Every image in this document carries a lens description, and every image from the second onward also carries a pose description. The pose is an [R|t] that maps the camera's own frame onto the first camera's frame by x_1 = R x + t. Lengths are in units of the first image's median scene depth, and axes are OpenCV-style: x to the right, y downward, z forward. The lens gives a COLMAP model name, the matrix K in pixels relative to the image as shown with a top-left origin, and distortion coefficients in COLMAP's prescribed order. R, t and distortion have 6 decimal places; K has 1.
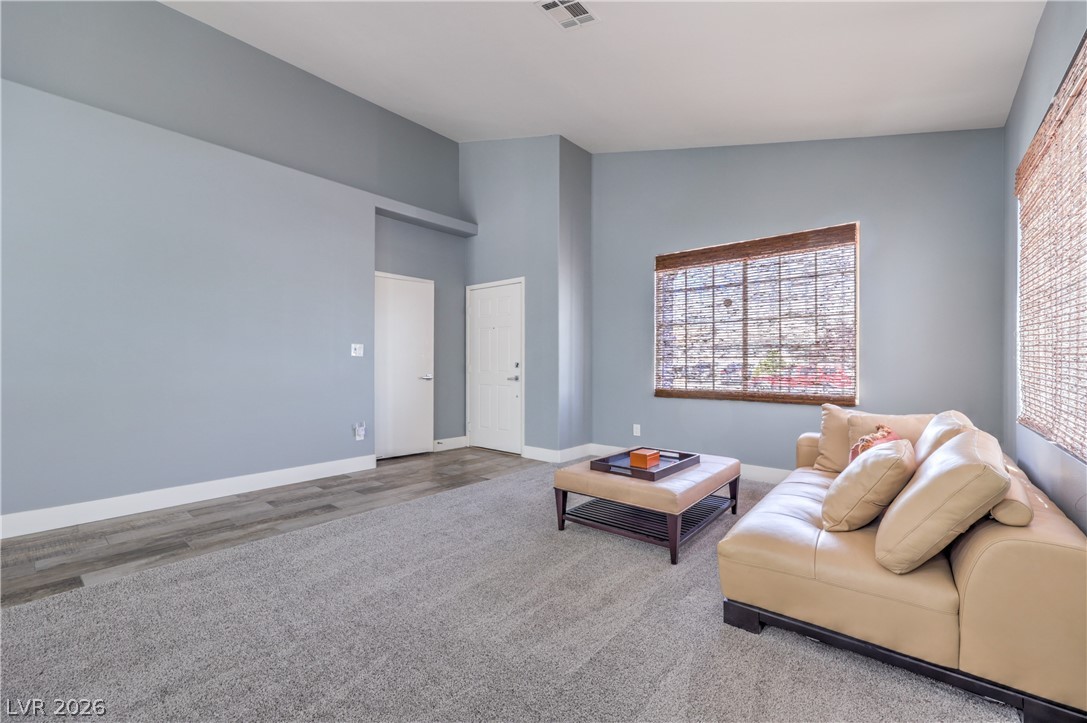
lens RADIAL K [[445.6, 0, 545.8], [0, 445.6, 366.0], [0, 0, 1]] dist [-0.001551, 0.000013]
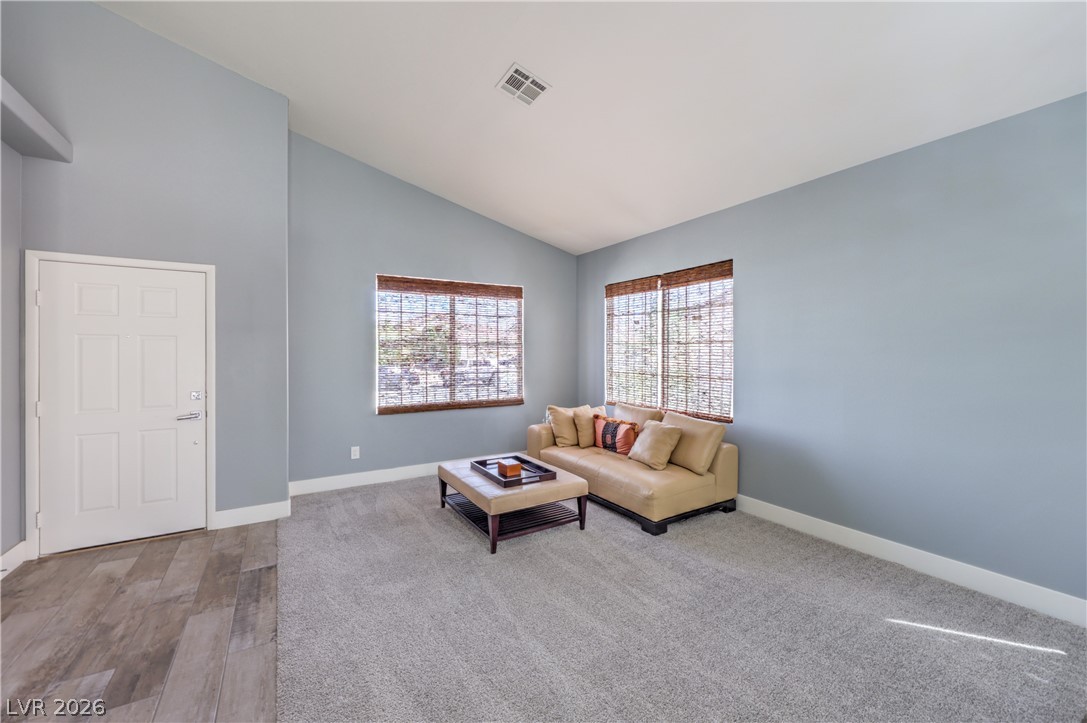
lens RADIAL K [[420.2, 0, 543.5], [0, 420.2, 361.5], [0, 0, 1]] dist [-0.009322, -0.000056]
pose [[0.337765, -0.015651, 0.941100, -0.575775], [0.012757, 0.999846, 0.012050, -0.064917], [-0.941144, 0.007936, 0.337912, 0.370154]]
